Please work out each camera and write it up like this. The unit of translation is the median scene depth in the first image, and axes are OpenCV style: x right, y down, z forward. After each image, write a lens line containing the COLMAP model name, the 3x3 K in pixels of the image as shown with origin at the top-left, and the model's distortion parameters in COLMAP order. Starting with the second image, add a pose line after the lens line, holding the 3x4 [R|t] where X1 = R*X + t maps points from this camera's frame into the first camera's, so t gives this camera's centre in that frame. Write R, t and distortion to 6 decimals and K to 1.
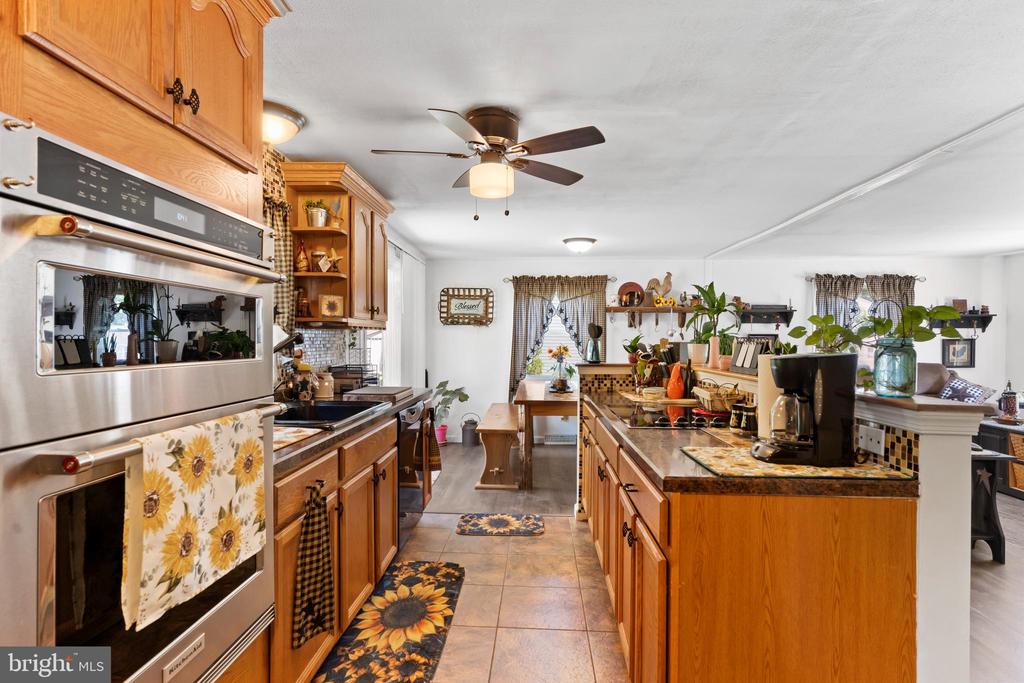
lens RADIAL K [[528.6, 0, 501.2], [0, 528.6, 339.2], [0, 0, 1]] dist [-0.006311, 0.003651]
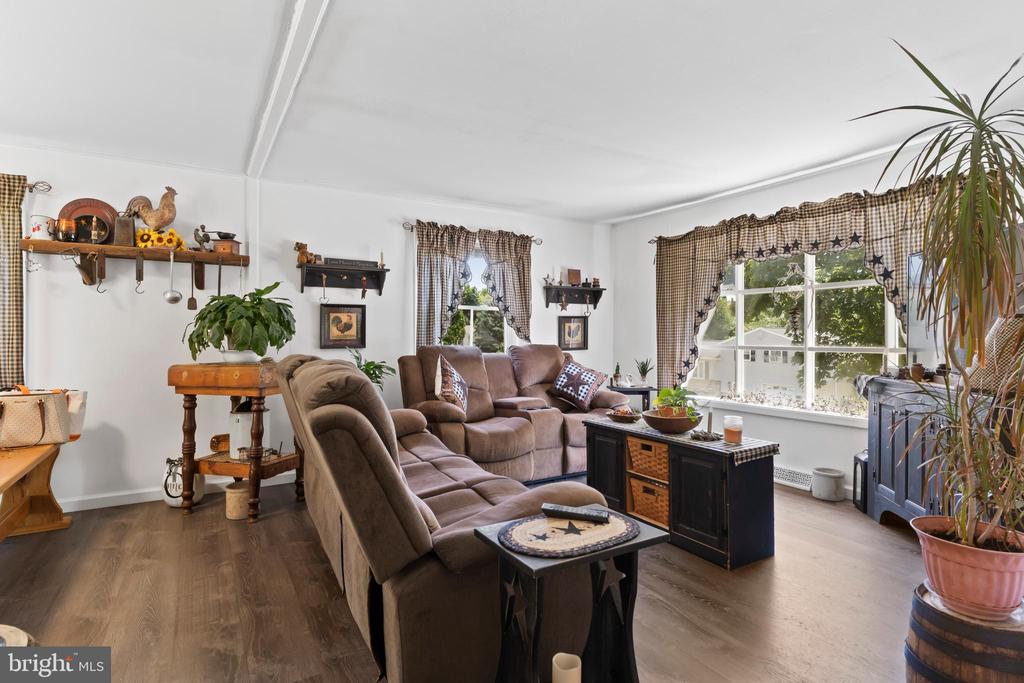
lens RADIAL K [[528.6, 0, 511.0], [0, 528.6, 340.3], [0, 0, 1]] dist [-0.006311, 0.003651]
pose [[0.829595, -0.009334, 0.558287, 0.308479], [0.005270, 0.999947, 0.008886, 0.030377], [-0.558341, -0.004429, 0.829600, 0.349461]]
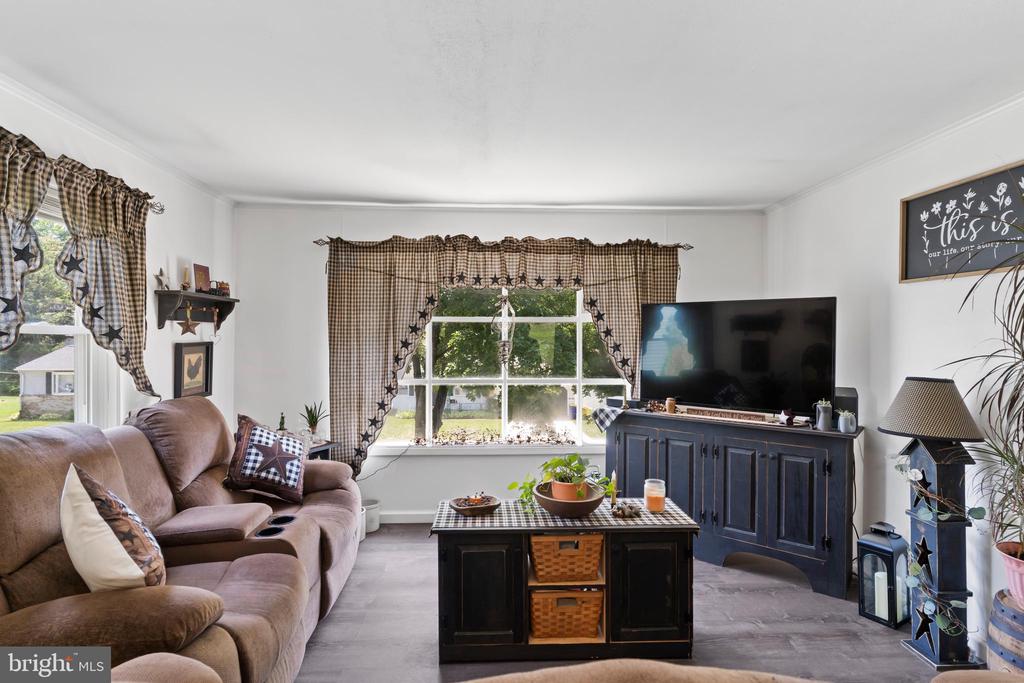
lens RADIAL K [[528.6, 0, 515.8], [0, 528.6, 343.6], [0, 0, 1]] dist [-0.006311, 0.003651]
pose [[-0.099291, -0.013056, 0.994973, 0.328239], [-0.003407, 0.999913, 0.012781, -0.006804], [-0.995053, -0.002120, -0.099326, 0.741986]]
